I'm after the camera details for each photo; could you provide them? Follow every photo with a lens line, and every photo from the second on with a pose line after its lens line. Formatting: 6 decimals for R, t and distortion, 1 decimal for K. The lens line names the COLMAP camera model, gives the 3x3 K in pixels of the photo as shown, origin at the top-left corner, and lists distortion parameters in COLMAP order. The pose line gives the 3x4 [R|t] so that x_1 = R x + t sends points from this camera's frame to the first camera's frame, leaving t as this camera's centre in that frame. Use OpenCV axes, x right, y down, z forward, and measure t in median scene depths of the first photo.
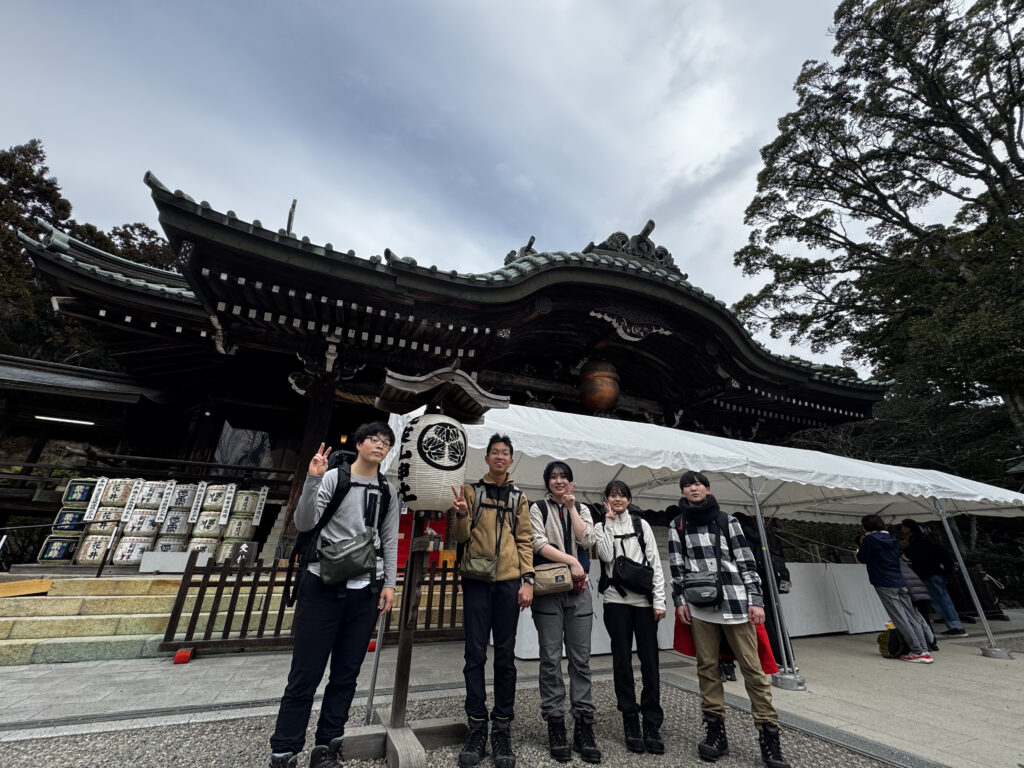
lens RADIAL K [[410.2, 0, 507.6], [0, 410.2, 383.8], [0, 0, 1]] dist [0.002592, 0.000112]
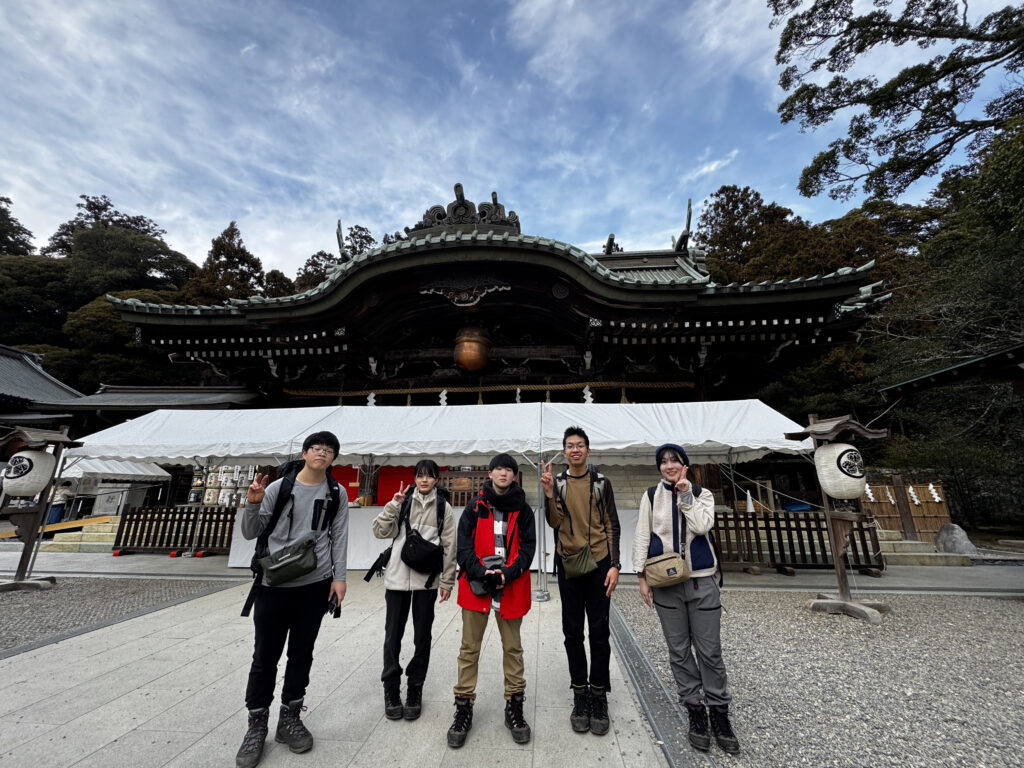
lens RADIAL K [[410.2, 0, 510.1], [0, 410.2, 383.2], [0, 0, 1]] dist [0.002592, 0.000112]
pose [[0.885696, -0.129456, -0.445851, 0.825518], [0.195803, 0.974909, 0.105897, -0.001546], [0.420955, -0.181092, 0.888821, 0.063968]]
